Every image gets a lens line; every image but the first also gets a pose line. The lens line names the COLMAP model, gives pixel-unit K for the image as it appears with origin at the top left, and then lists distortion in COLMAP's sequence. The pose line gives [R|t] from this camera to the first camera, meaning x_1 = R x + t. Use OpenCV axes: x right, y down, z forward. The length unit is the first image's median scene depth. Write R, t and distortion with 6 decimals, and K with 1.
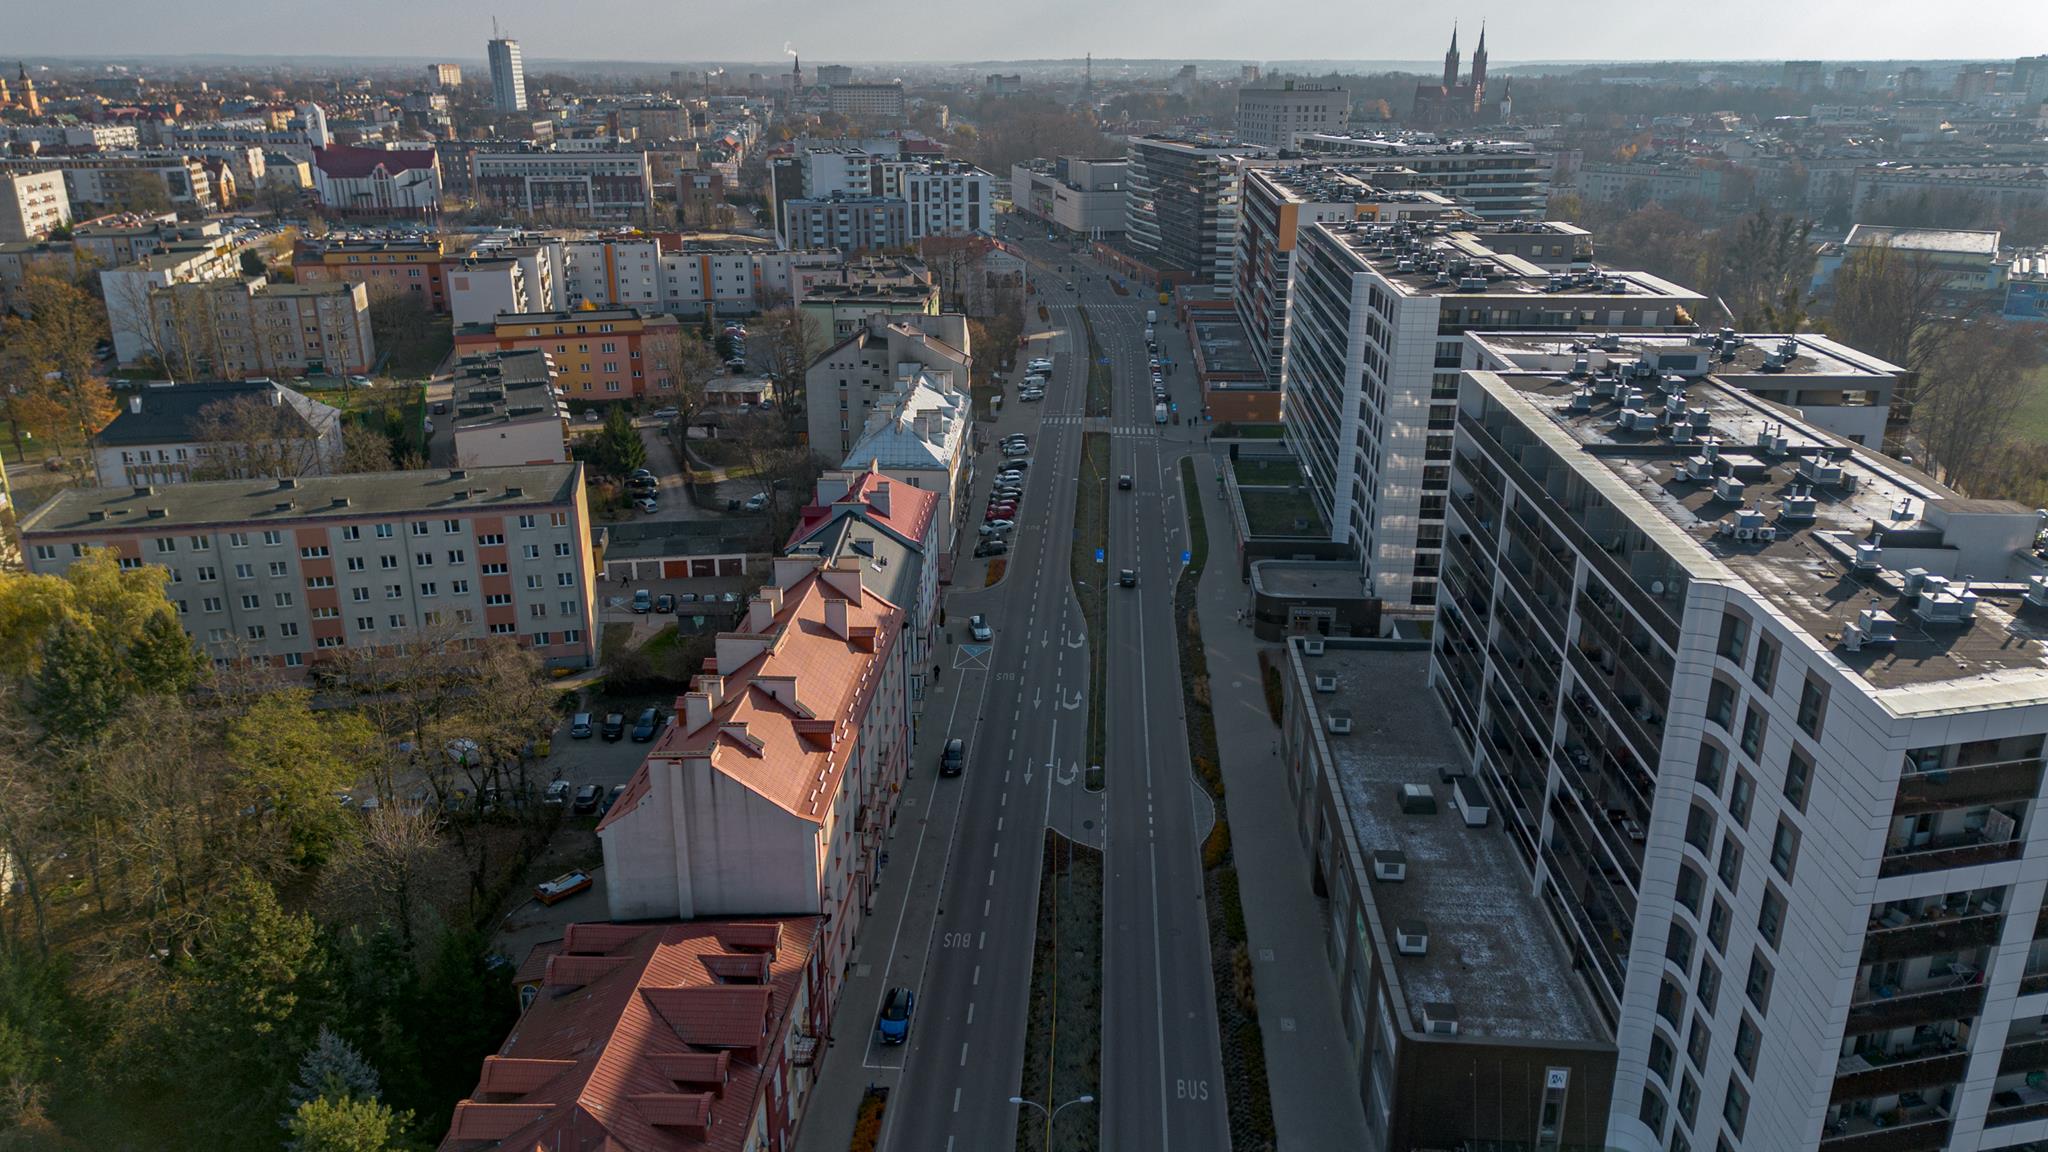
lens RADIAL K [[1435.3, 0, 1024.0], [0, 1435.3, 576.0], [0, 0, 1]] dist [0.109766, -0.145423]
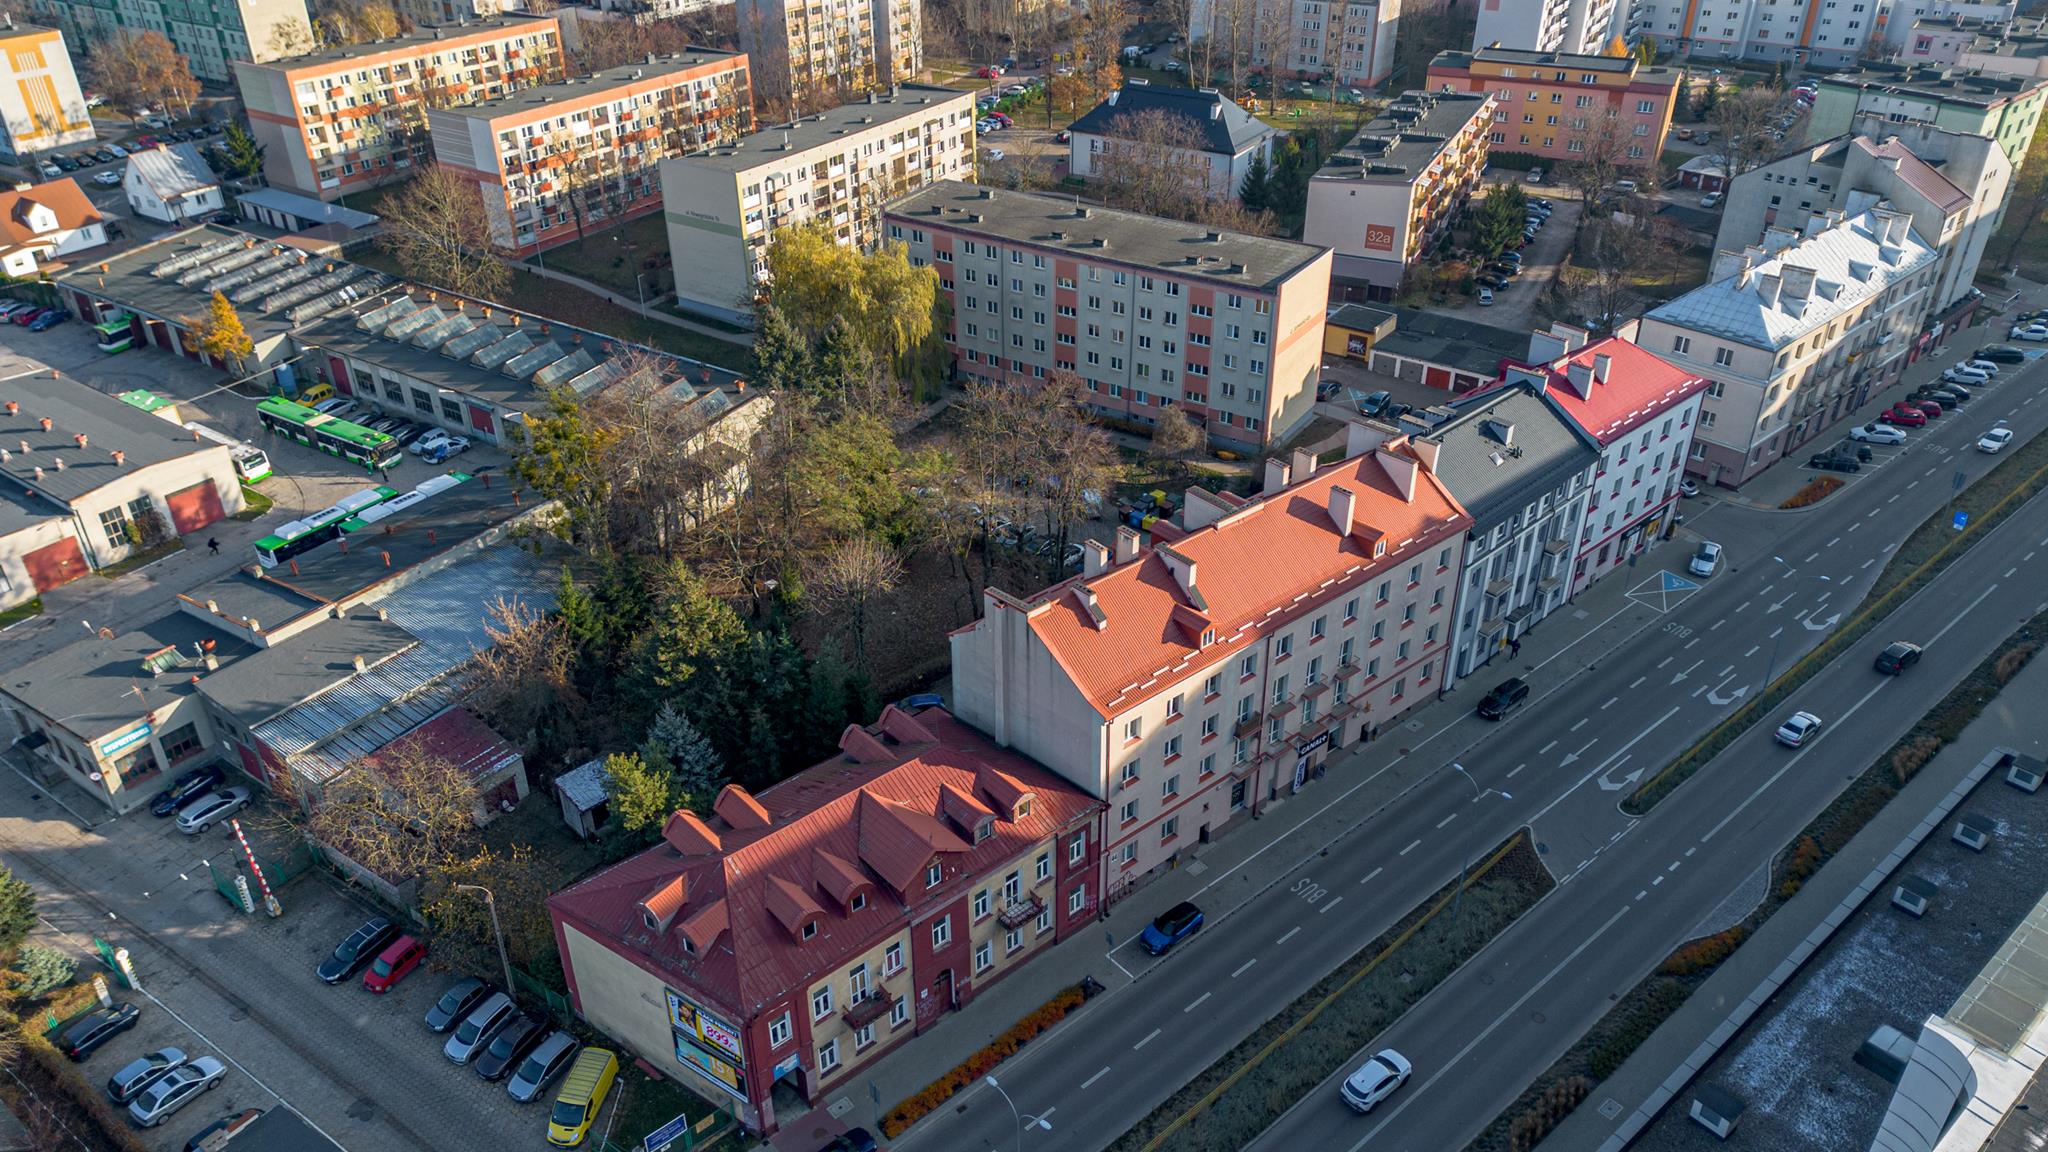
lens RADIAL K [[1435.3, 0, 1024.0], [0, 1435.3, 576.0], [0, 0, 1]] dist [0.109766, -0.145423]
pose [[0.698690, 0.365896, -0.614779, 0.236041], [-0.233777, 0.928913, 0.287172, -0.113564], [0.676151, -0.056923, 0.734561, 0.163350]]
